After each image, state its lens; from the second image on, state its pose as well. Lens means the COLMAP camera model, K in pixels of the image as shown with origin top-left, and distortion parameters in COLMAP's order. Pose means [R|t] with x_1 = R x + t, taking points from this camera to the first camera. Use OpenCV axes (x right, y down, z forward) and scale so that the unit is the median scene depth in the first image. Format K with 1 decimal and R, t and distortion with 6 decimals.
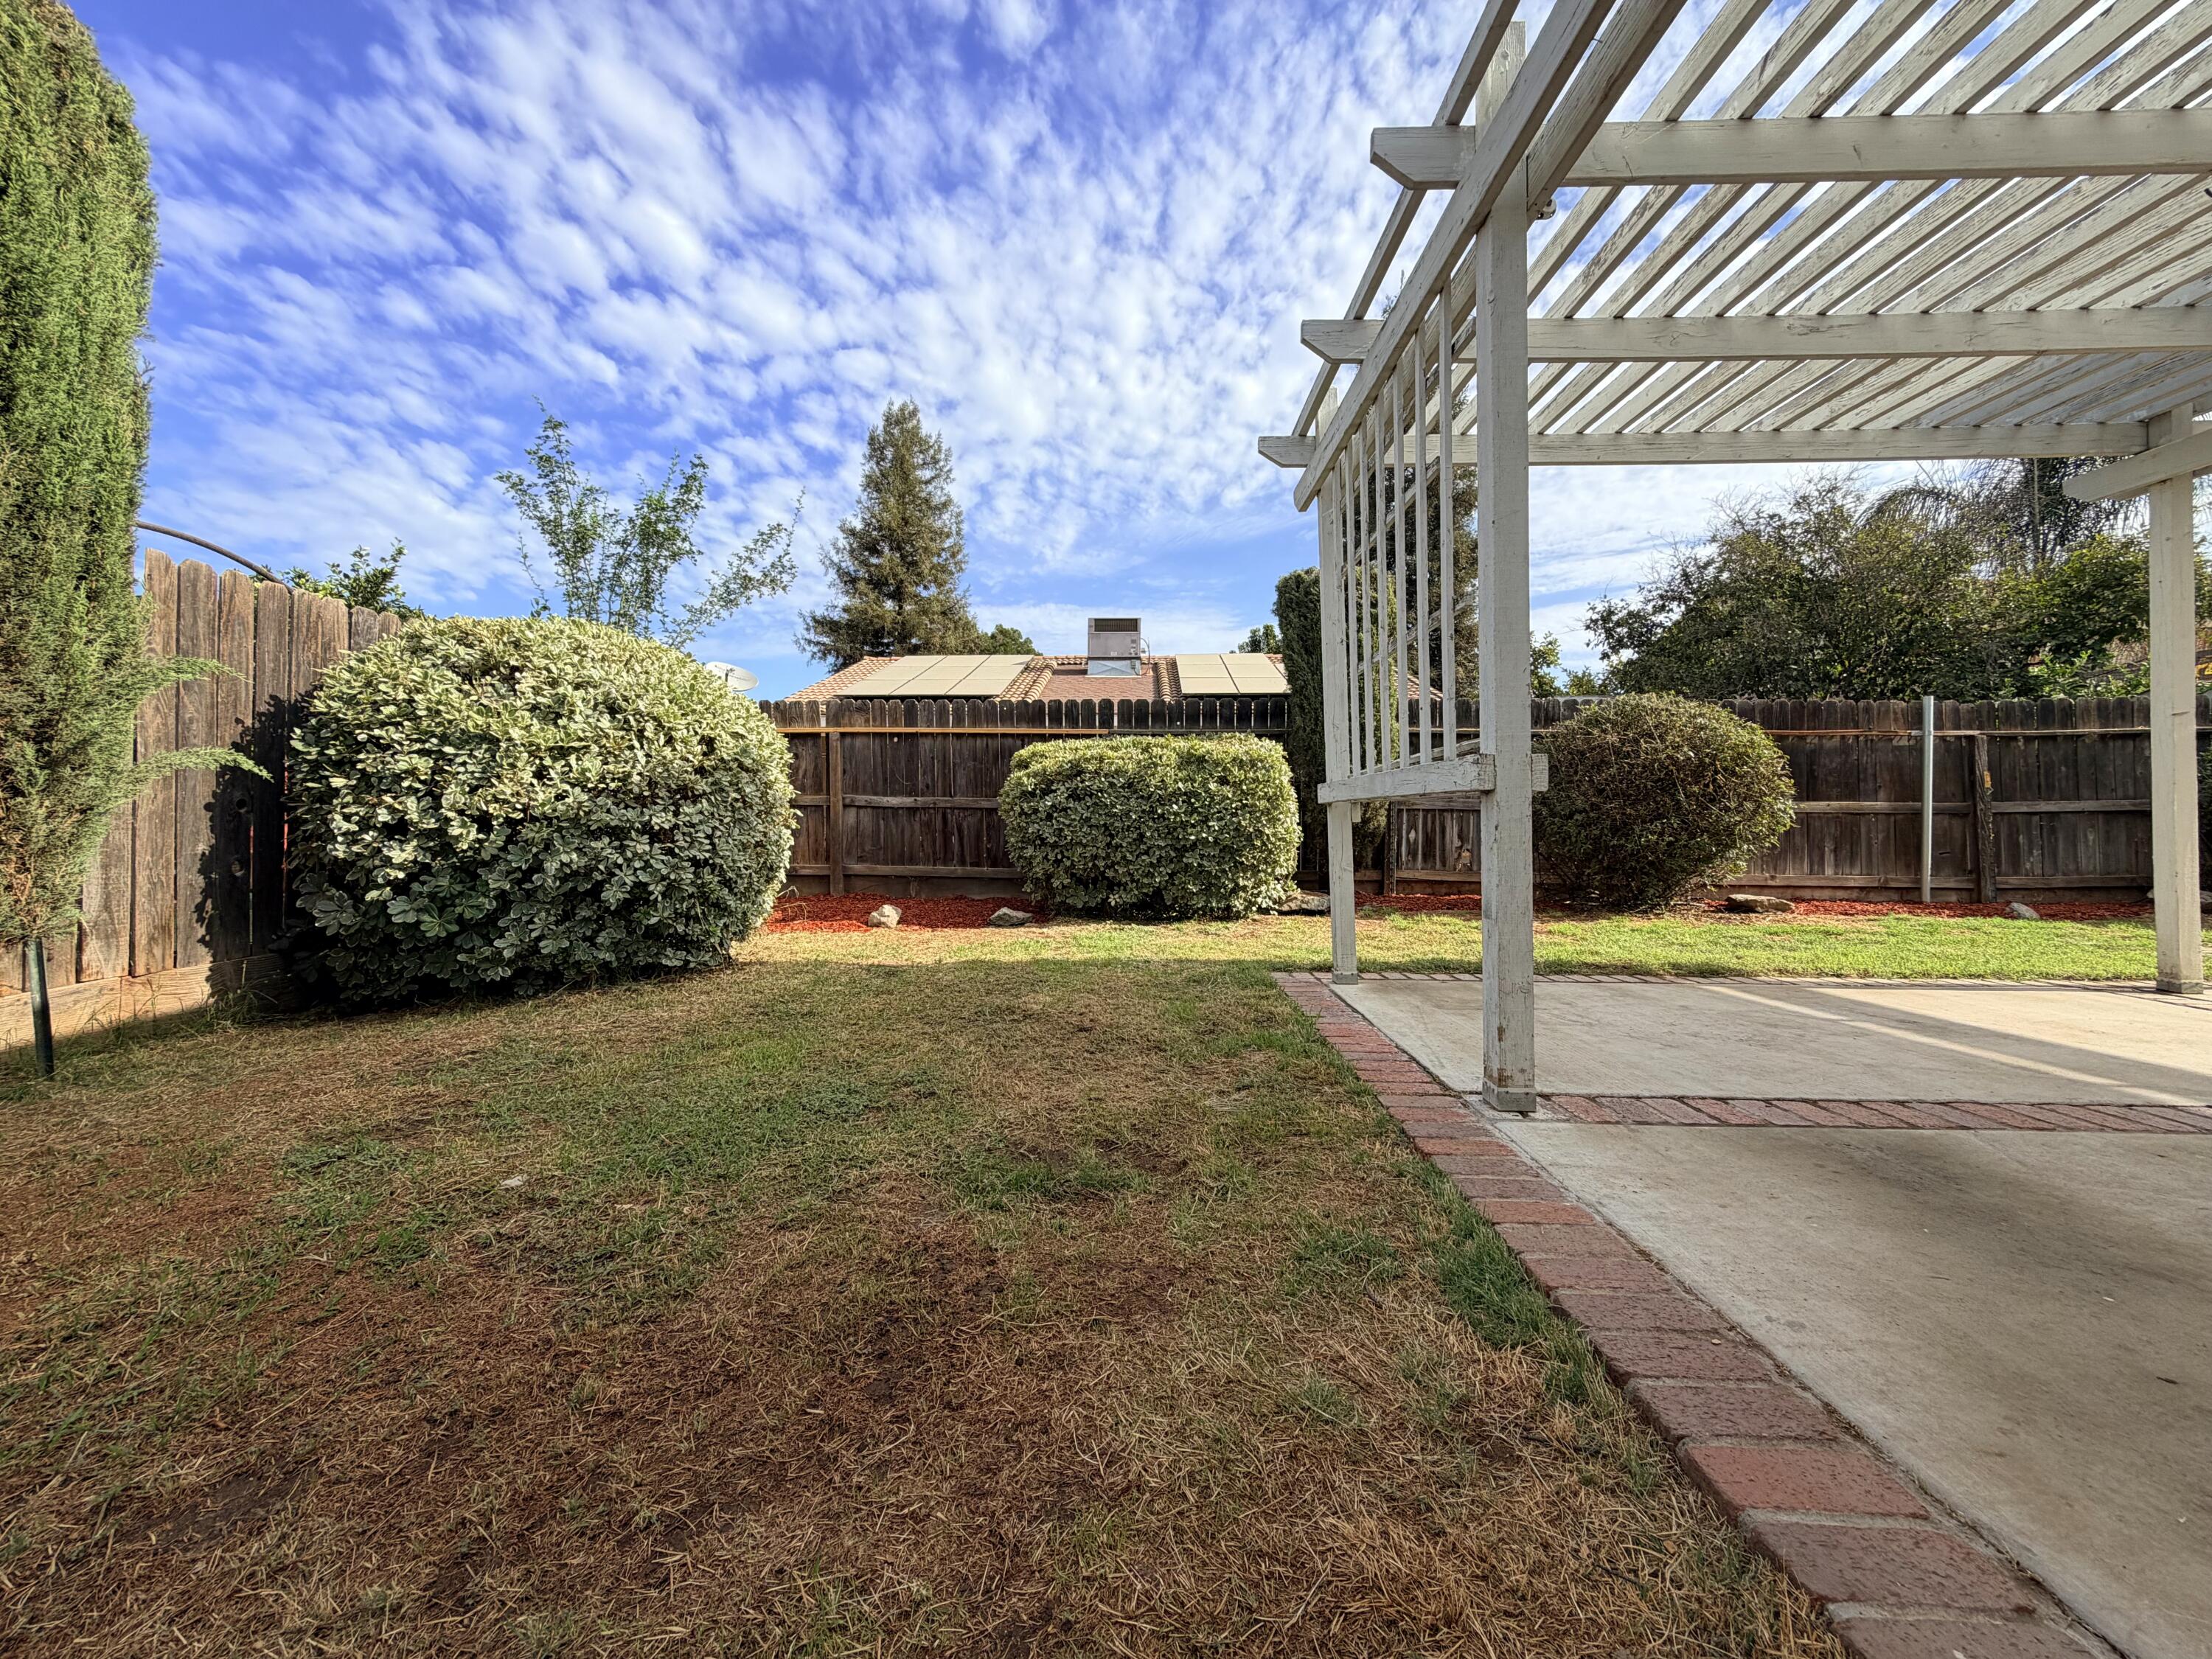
lens RADIAL K [[880.2, 0, 1097.6], [0, 880.2, 833.8], [0, 0, 1]] dist [-0.001814, 0.000029]
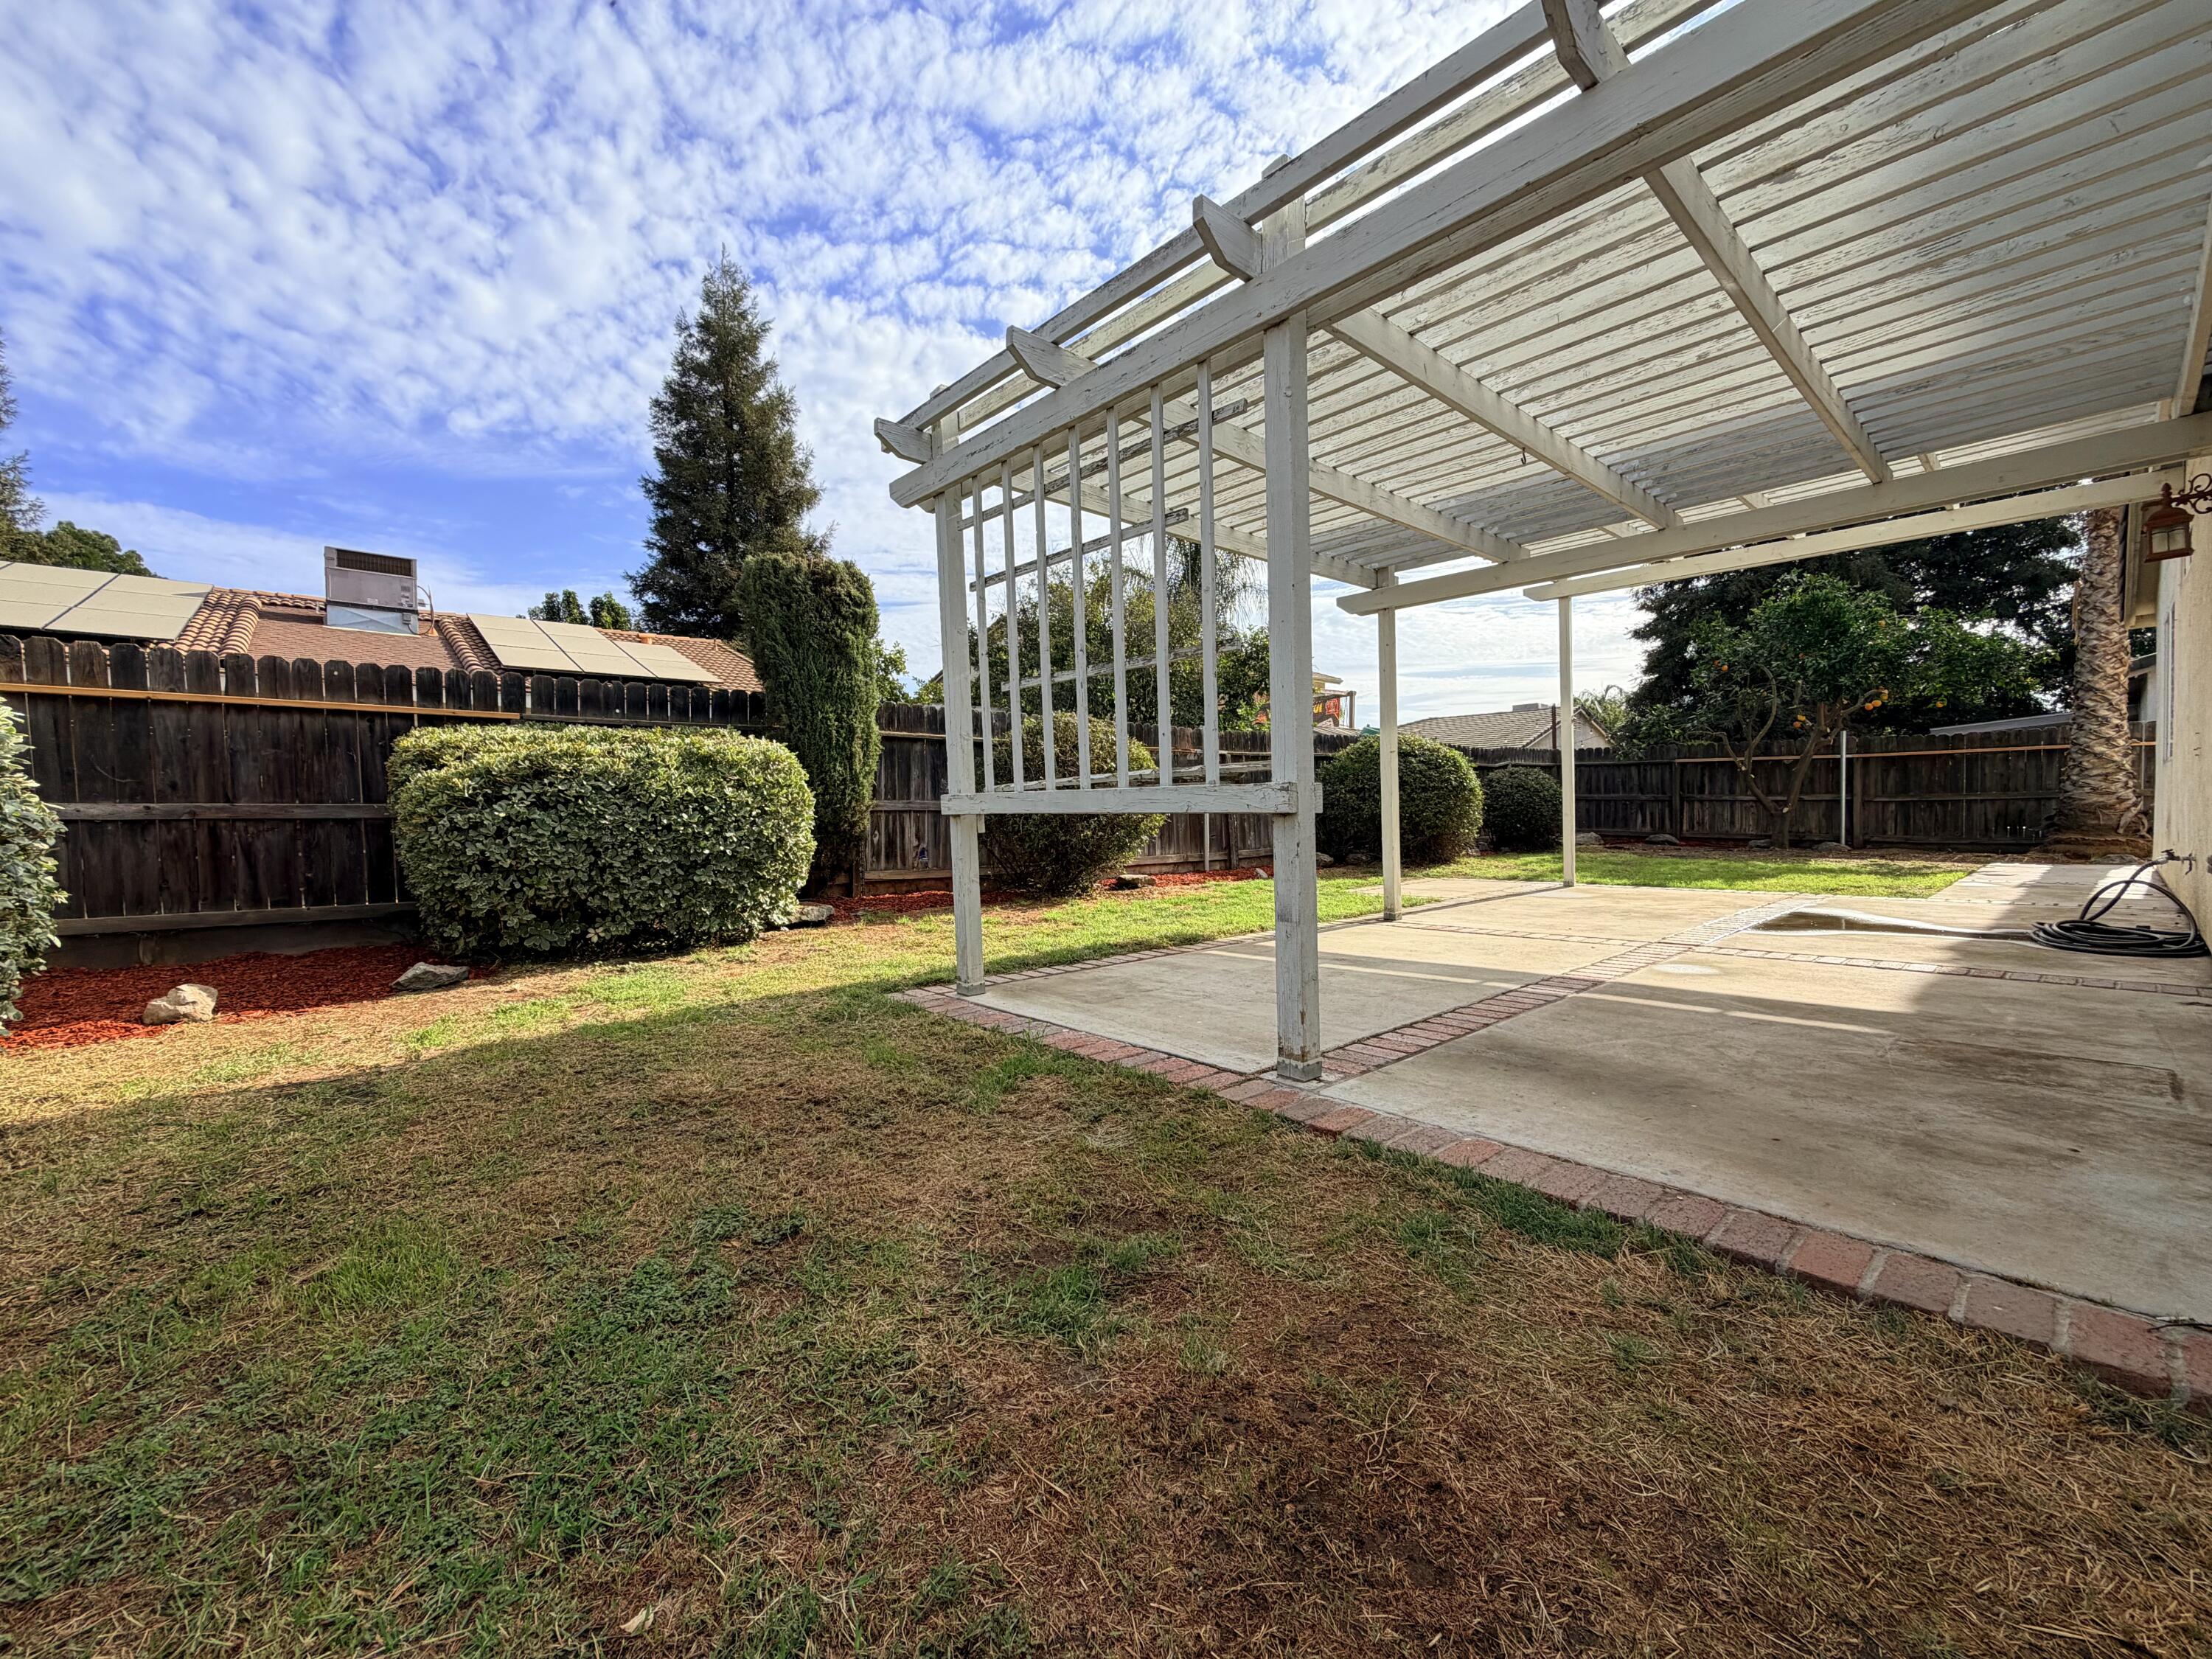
lens RADIAL K [[880.2, 0, 1099.1], [0, 880.2, 831.1], [0, 0, 1]] dist [-0.001814, 0.000029]
pose [[0.719491, -0.031398, 0.693791, -0.175432], [0.027121, 0.999486, 0.017107, -0.016593], [-0.693972, 0.006508, 0.719973, 0.104347]]
